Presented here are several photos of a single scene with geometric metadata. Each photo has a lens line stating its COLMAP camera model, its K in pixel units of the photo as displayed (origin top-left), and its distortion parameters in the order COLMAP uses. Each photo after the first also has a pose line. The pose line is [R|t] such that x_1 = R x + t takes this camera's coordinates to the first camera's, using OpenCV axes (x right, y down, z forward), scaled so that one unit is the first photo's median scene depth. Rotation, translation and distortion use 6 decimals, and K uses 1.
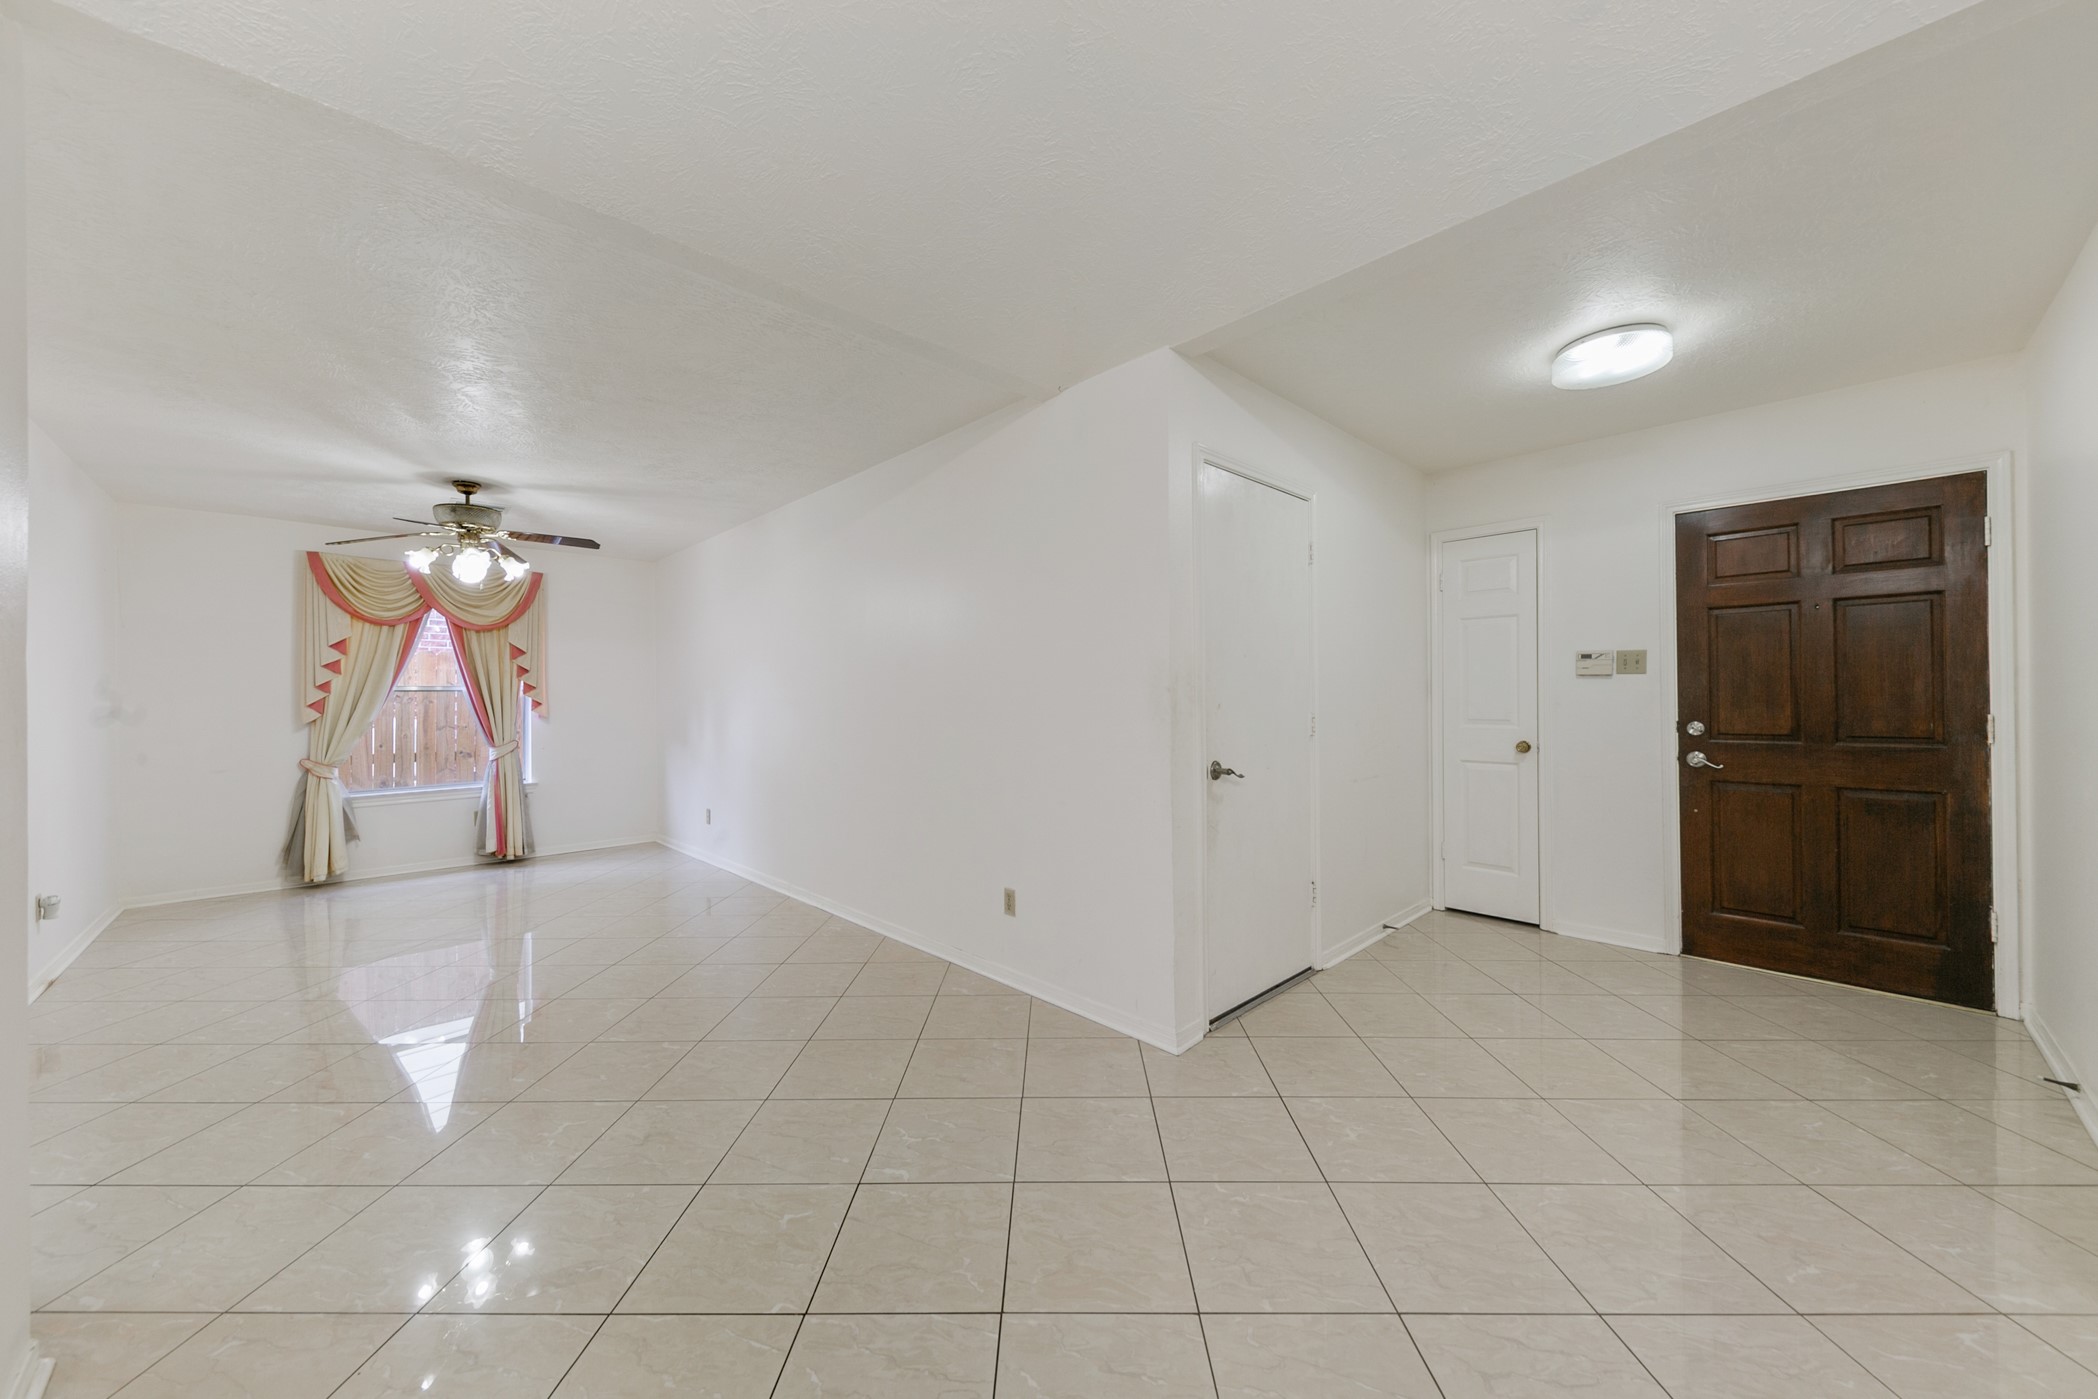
lens RADIAL K [[742.3, 0, 1044.4], [0, 742.3, 697.2], [0, 0, 1]] dist [-0.008415, -0.000077]
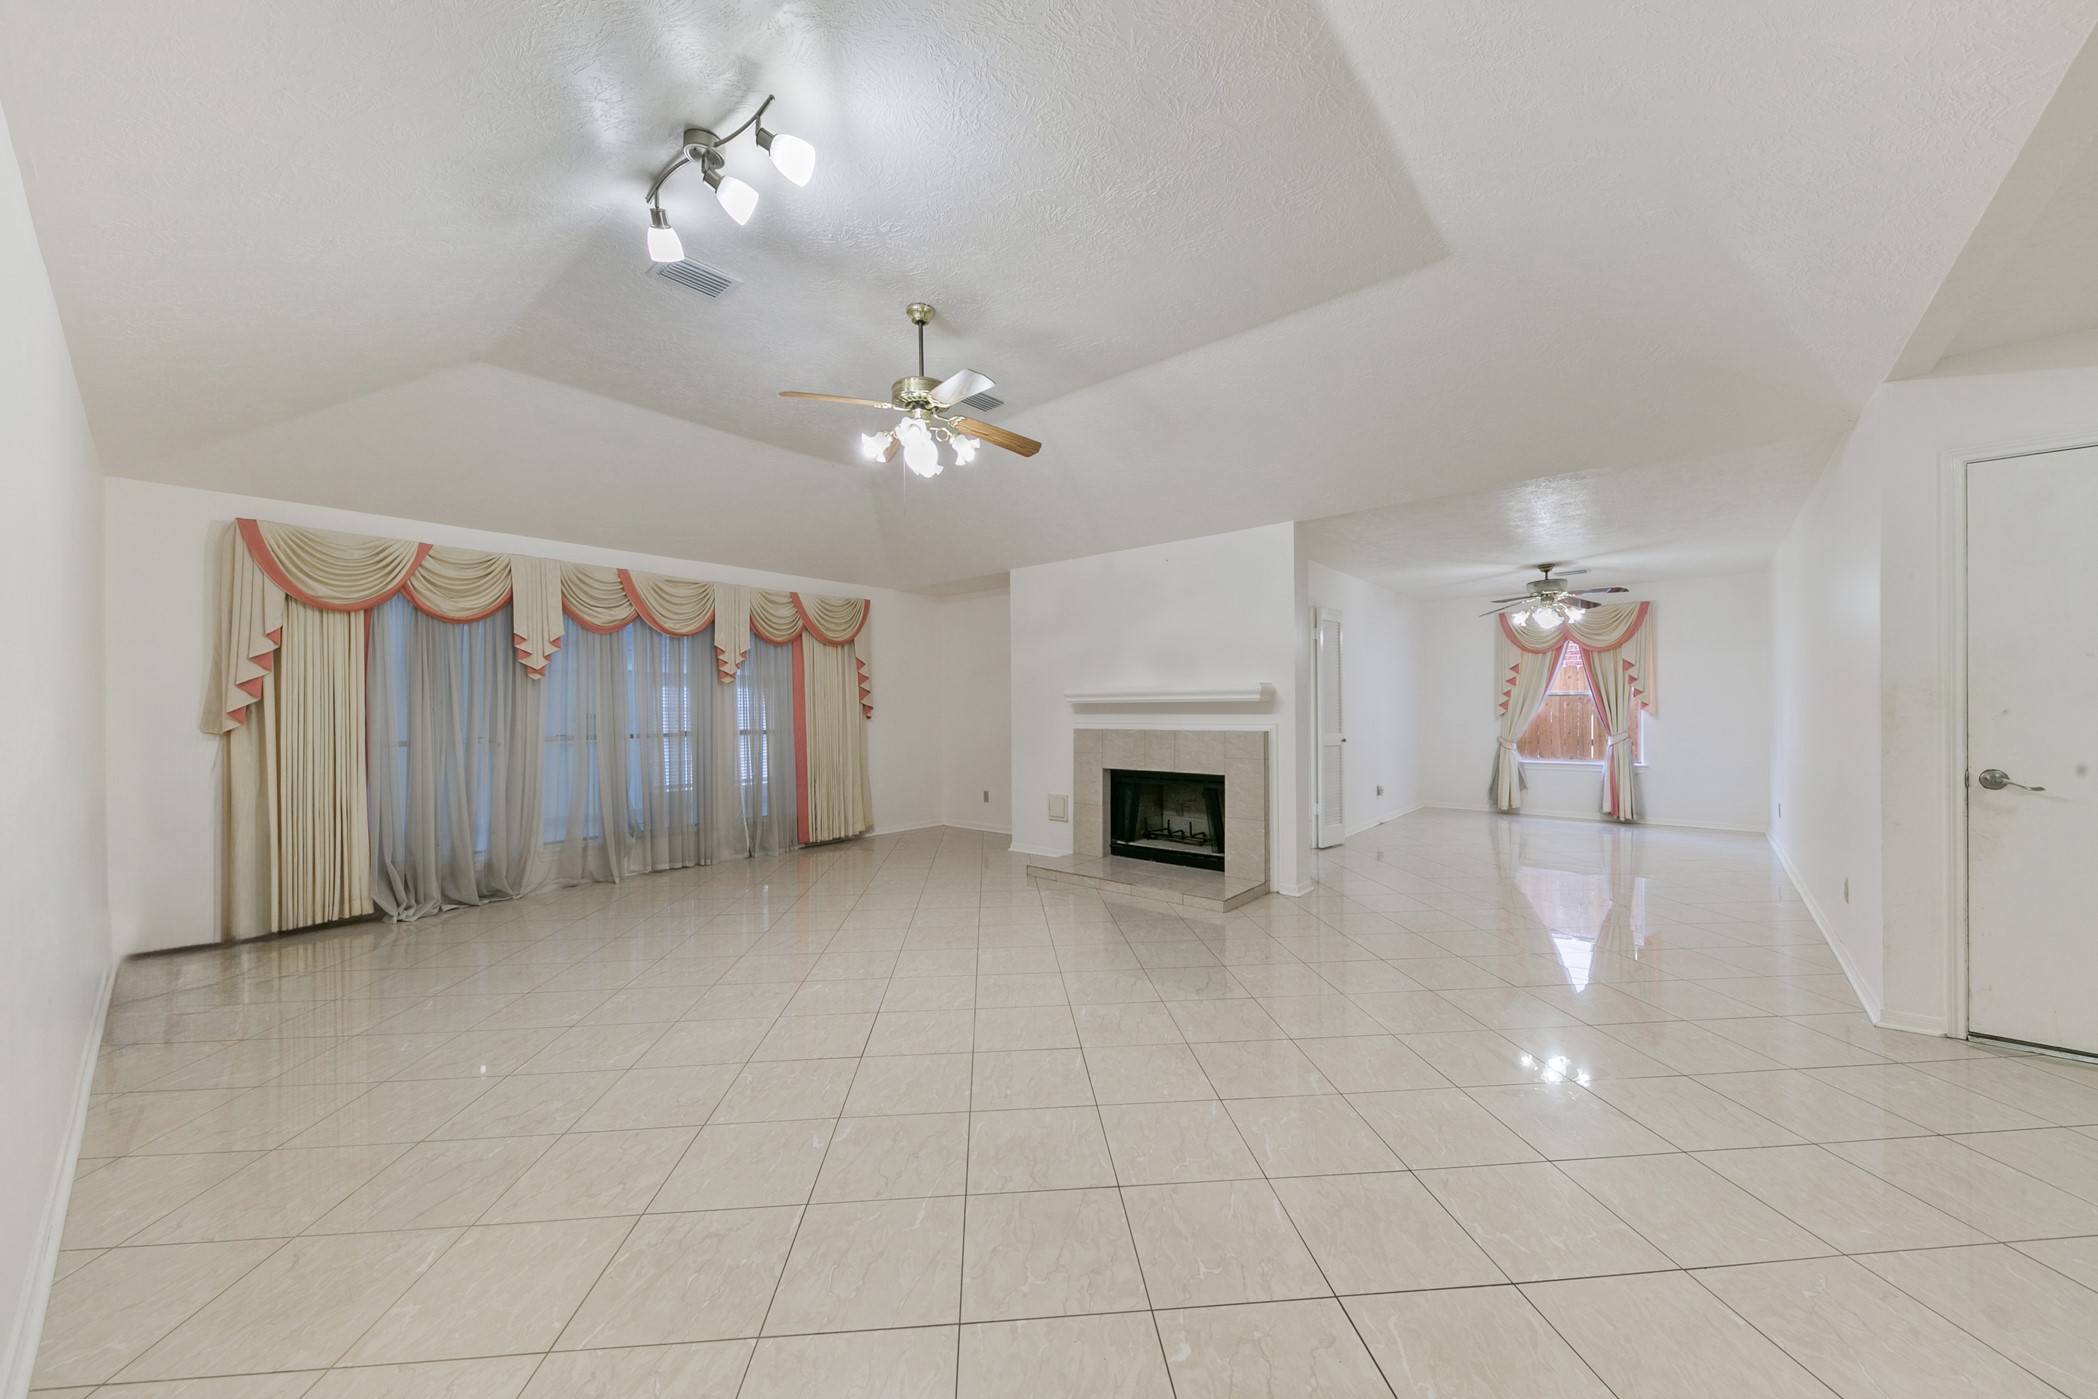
lens RADIAL K [[742.3, 0, 1044.4], [0, 742.3, 697.2], [0, 0, 1]] dist [-0.008415, -0.000077]
pose [[0.079910, -0.003690, -0.996795, 0.605066], [0.007741, 0.999965, -0.003081, -0.008790], [0.996772, -0.007470, 0.079936, -0.173183]]
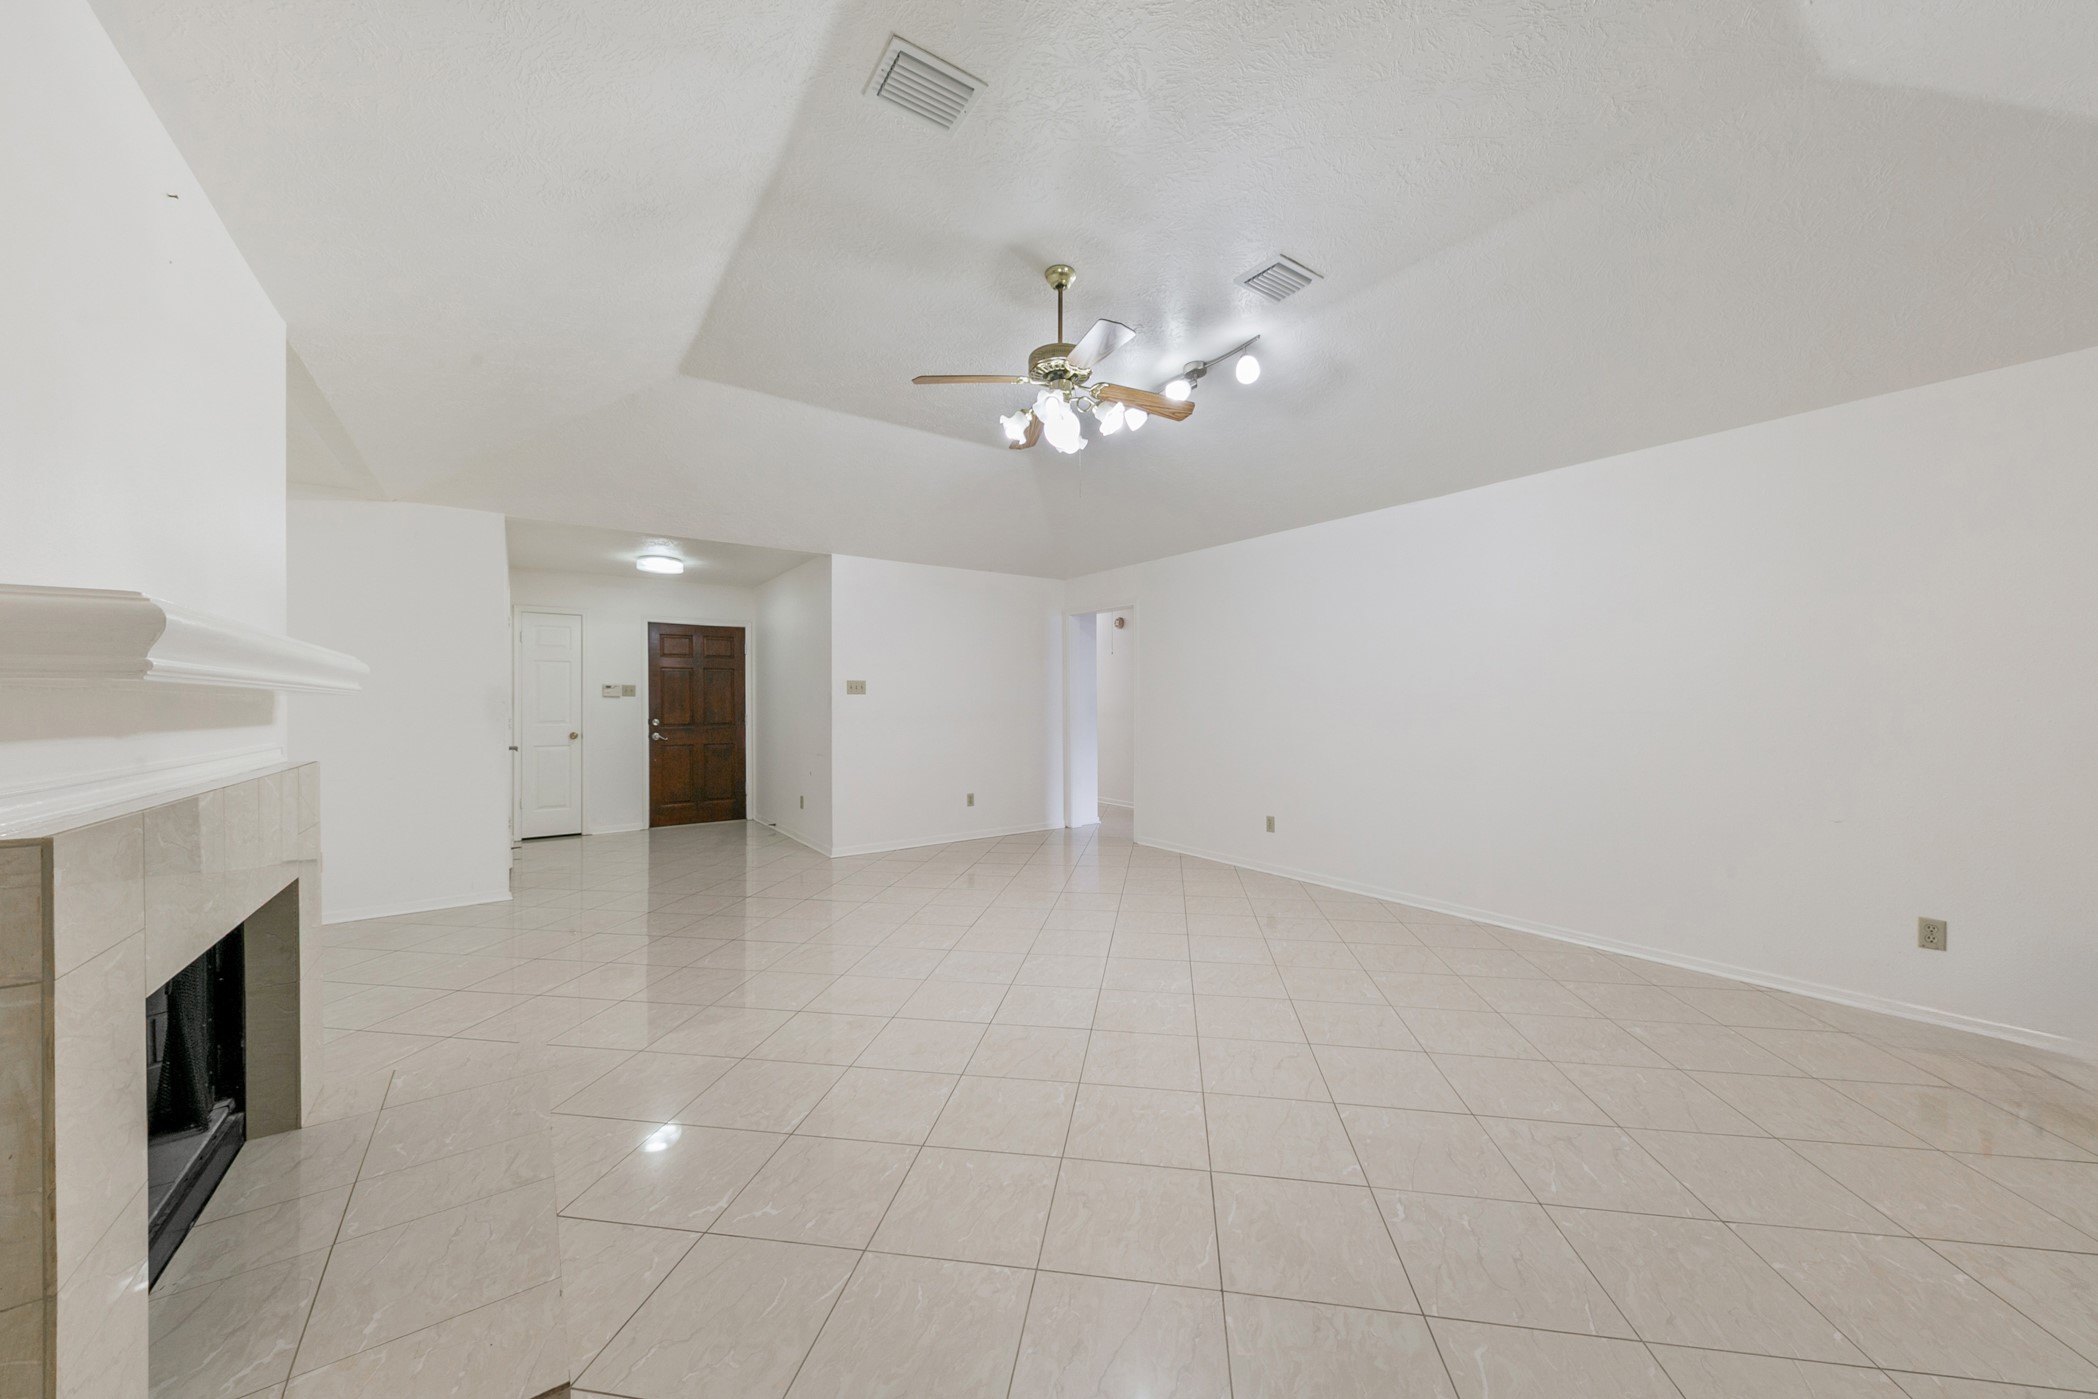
lens RADIAL K [[742.3, 0, 1044.4], [0, 742.3, 697.2], [0, 0, 1]] dist [-0.008415, -0.000077]
pose [[0.156859, 0.014824, 0.987510, -0.726155], [0.003148, 0.999875, -0.015510, 0.004010], [-0.987616, 0.005541, 0.156793, -0.315604]]
